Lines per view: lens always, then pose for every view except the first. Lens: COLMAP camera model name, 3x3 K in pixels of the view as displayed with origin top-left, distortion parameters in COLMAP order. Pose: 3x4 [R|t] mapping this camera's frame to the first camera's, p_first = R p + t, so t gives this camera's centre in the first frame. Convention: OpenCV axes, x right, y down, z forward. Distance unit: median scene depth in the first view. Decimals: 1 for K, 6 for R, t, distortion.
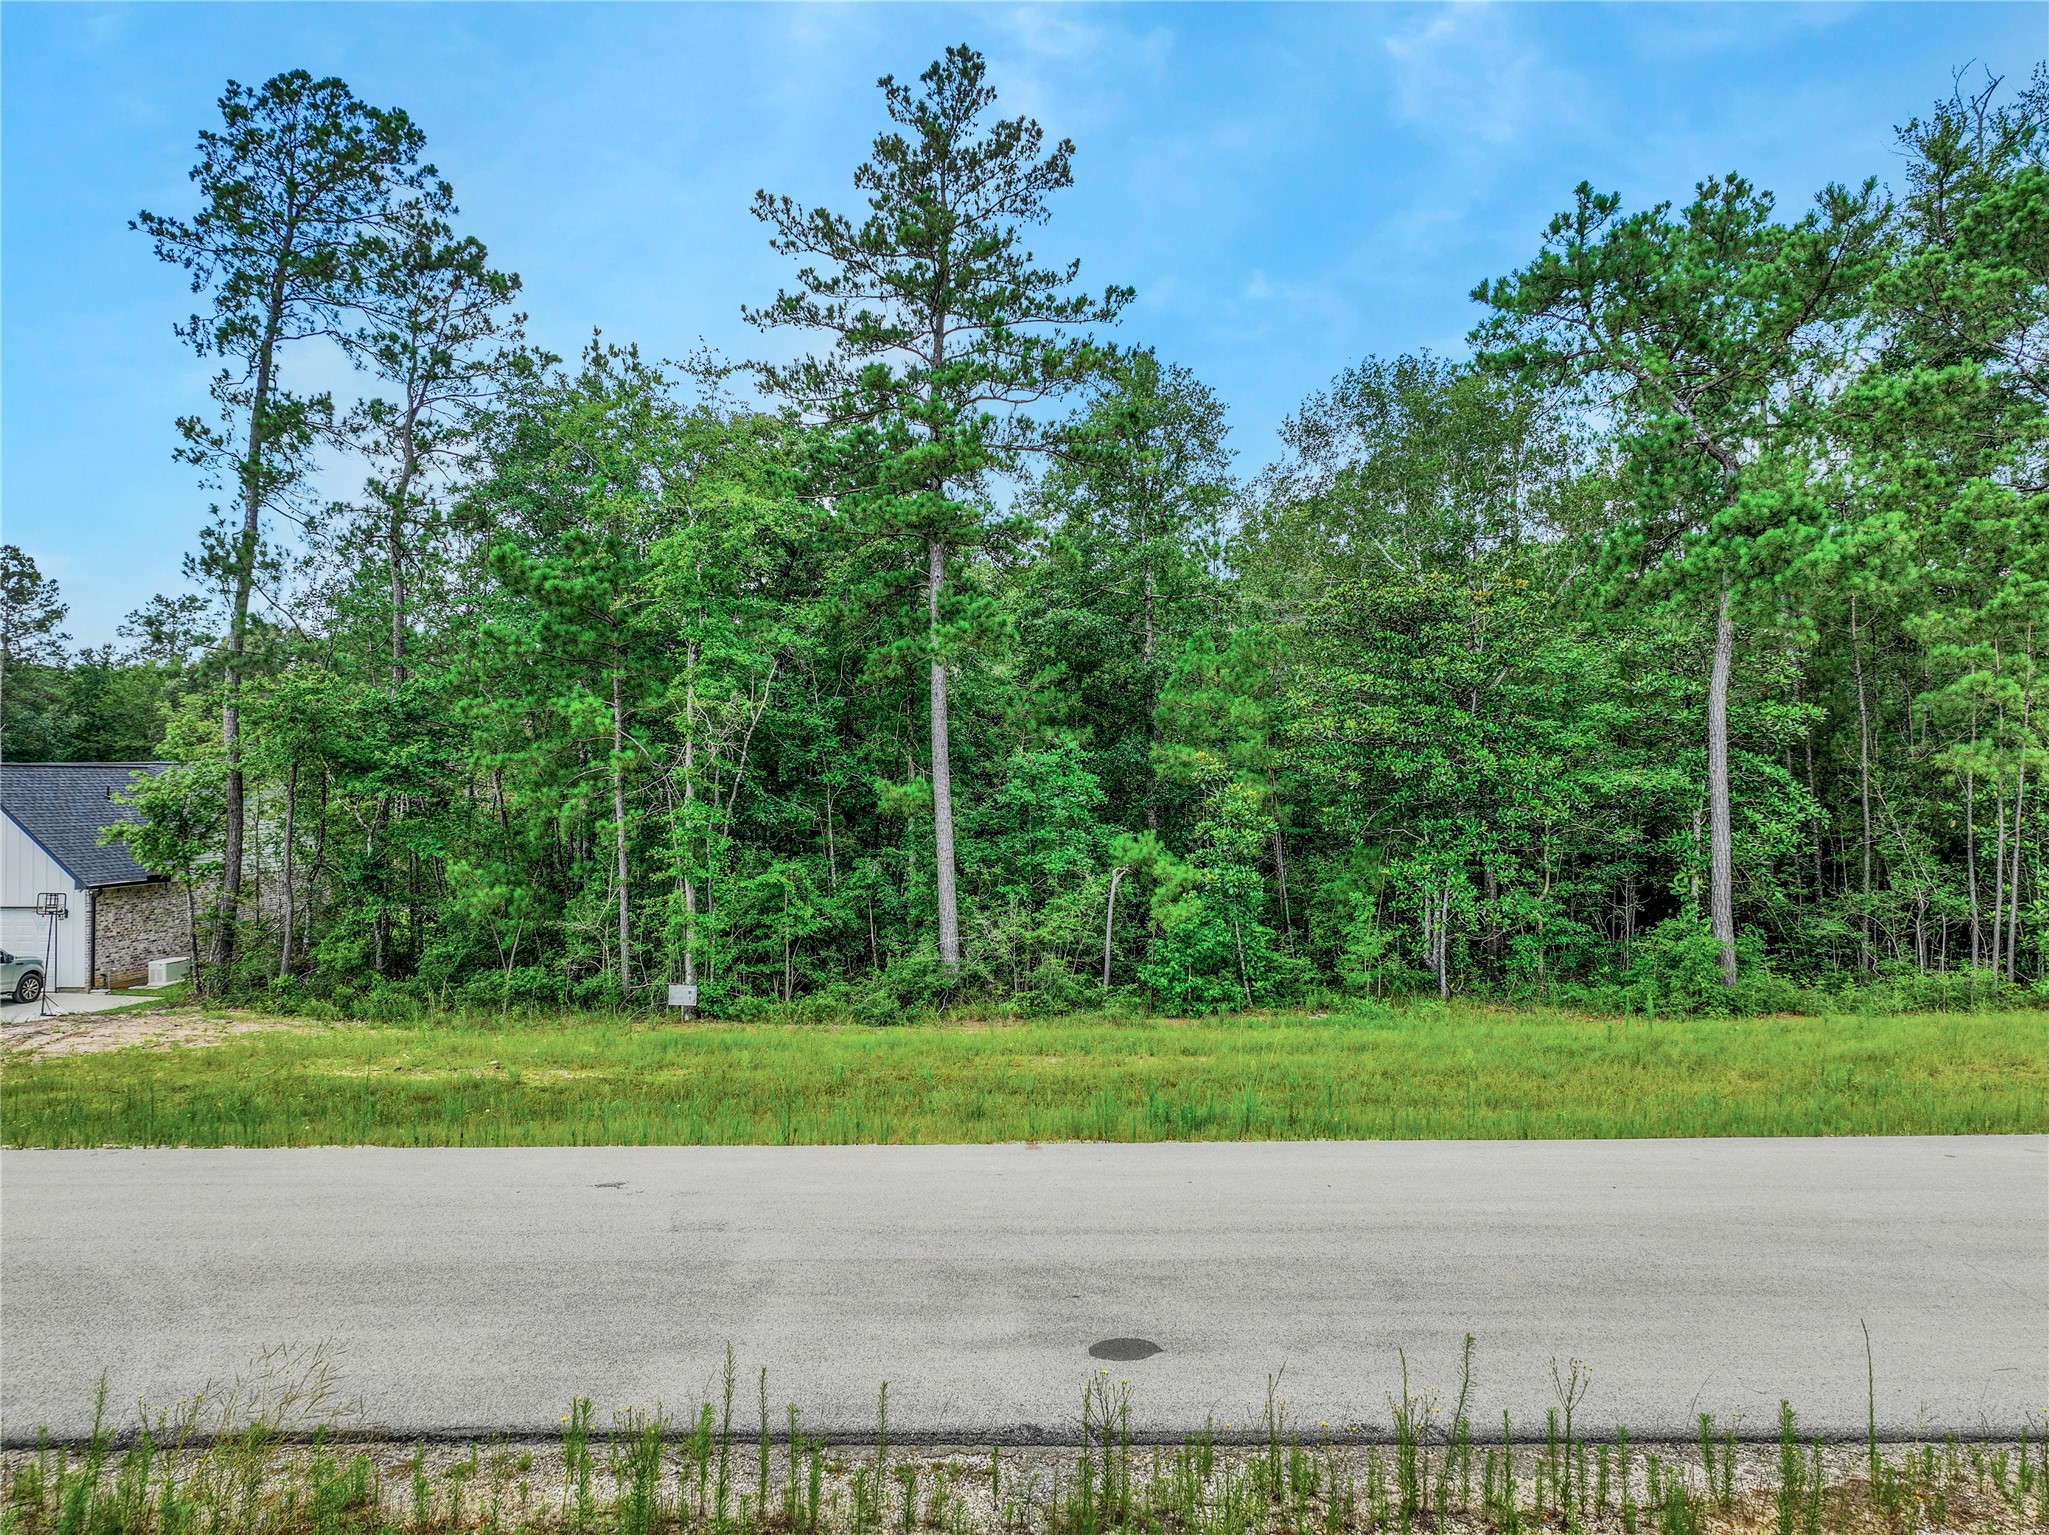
lens RADIAL K [[1367.3, 0, 1024.5], [0, 1367.3, 767.5], [0, 0, 1]] dist [0.003802, 0.003738]
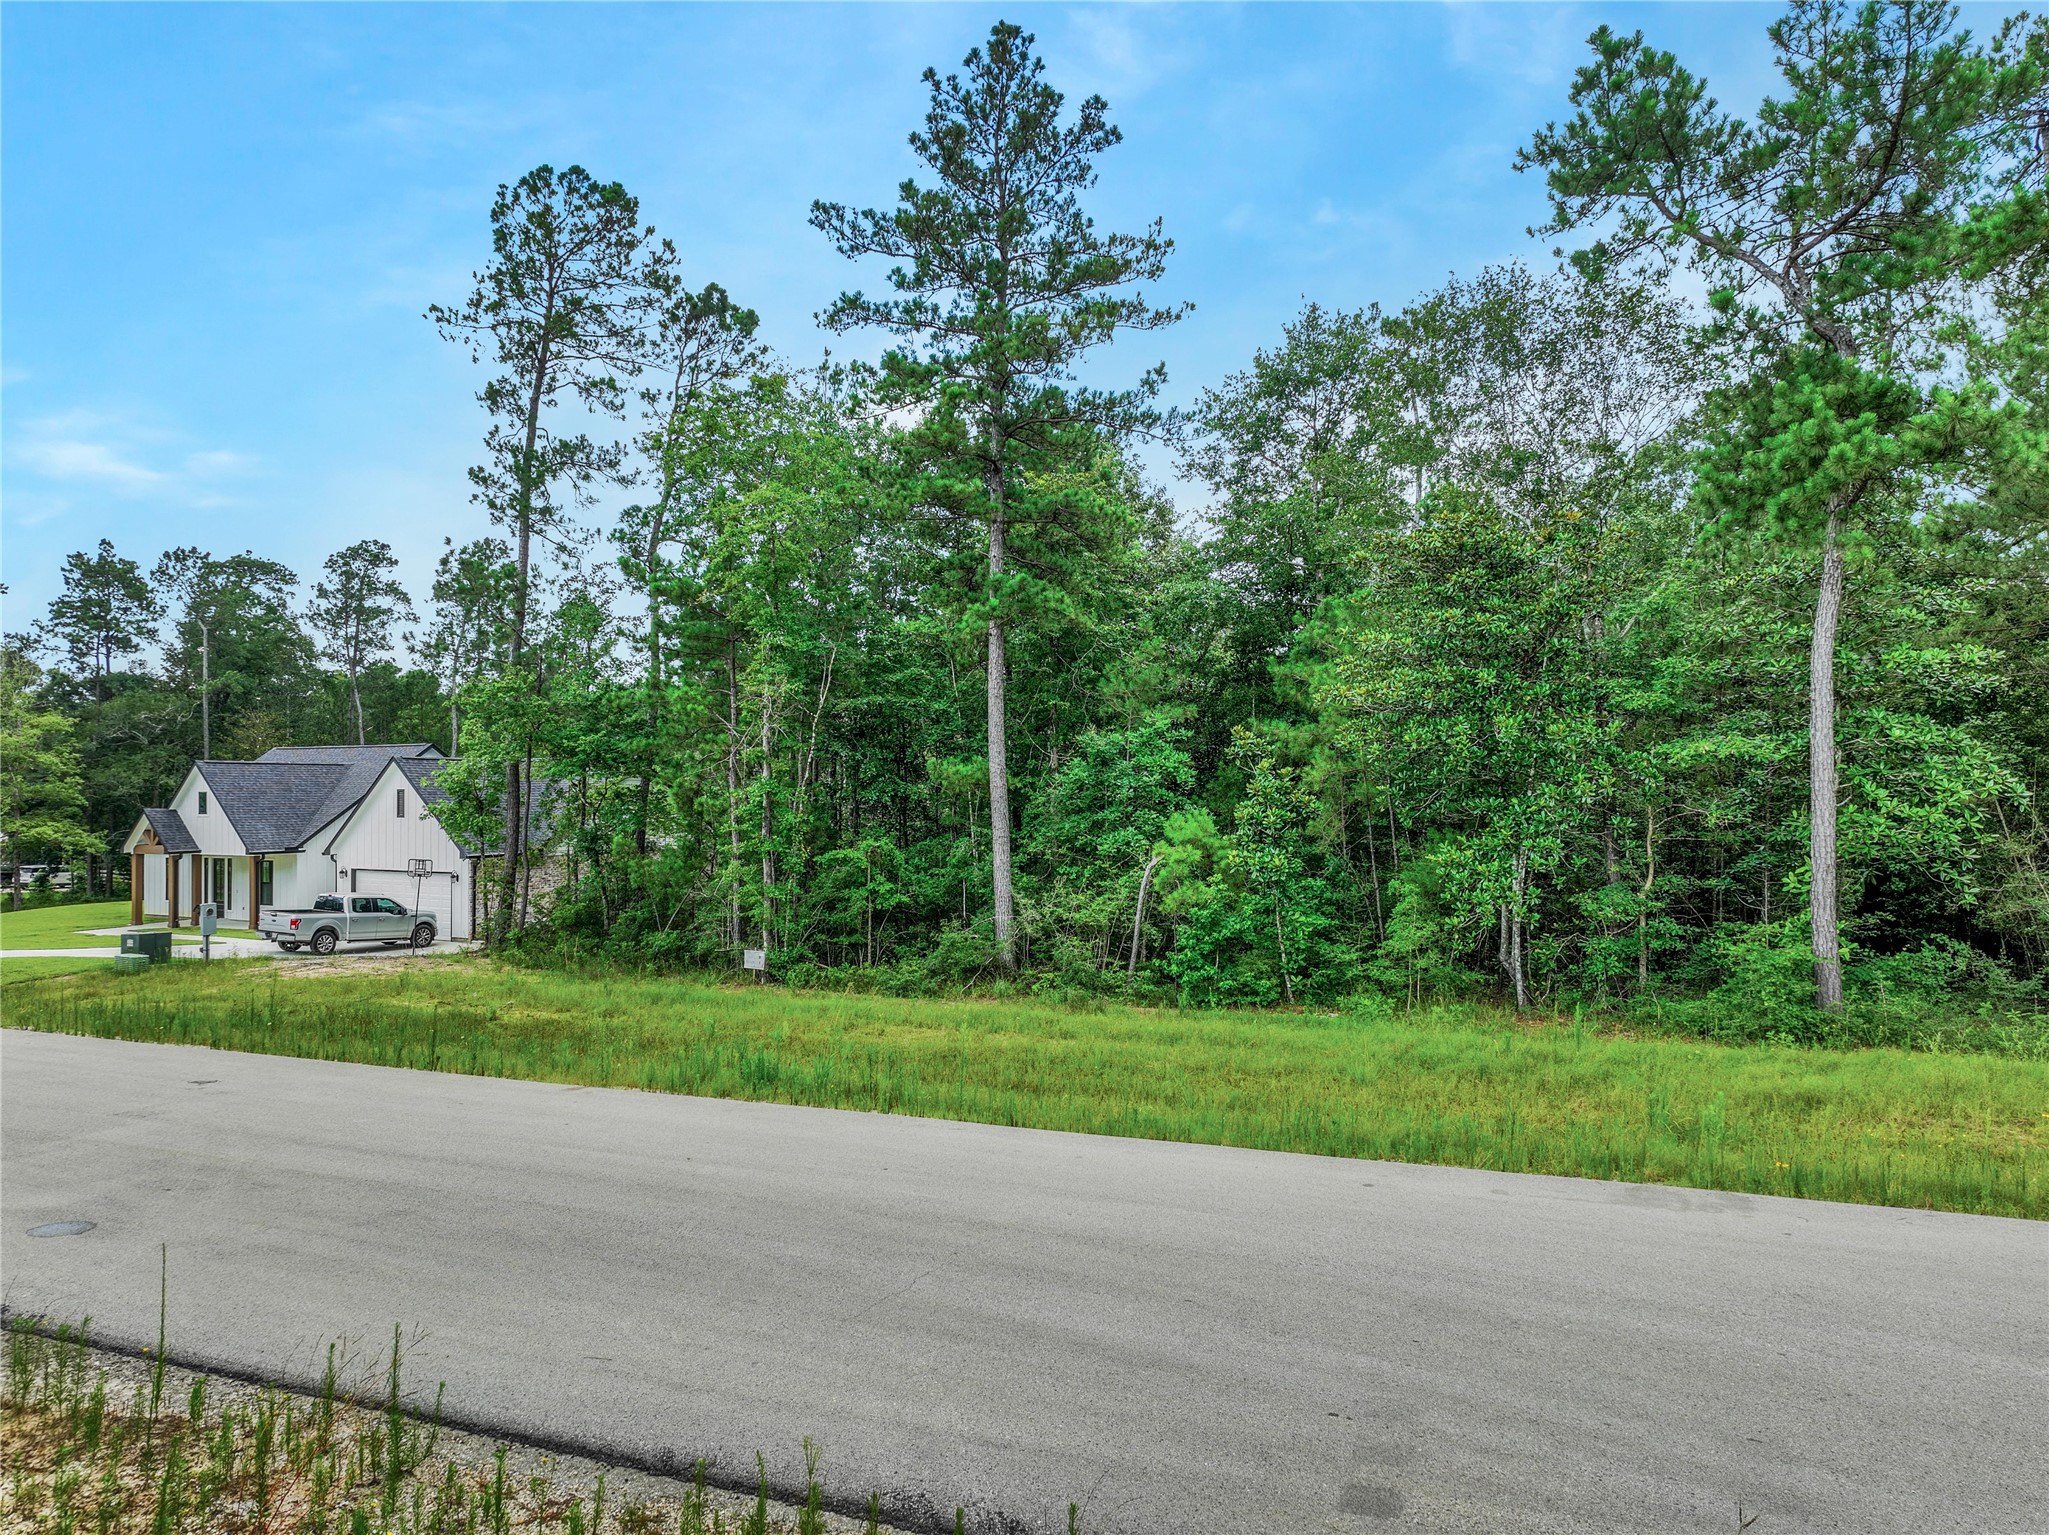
lens RADIAL K [[1367.3, 0, 1024.5], [0, 1367.3, 767.5], [0, 0, 1]] dist [0.003802, 0.003738]
pose [[0.921573, -0.006369, -0.388154, 0.353909], [0.005483, 0.999979, -0.003390, 0.019099], [0.388167, 0.000996, 0.921588, 0.086966]]
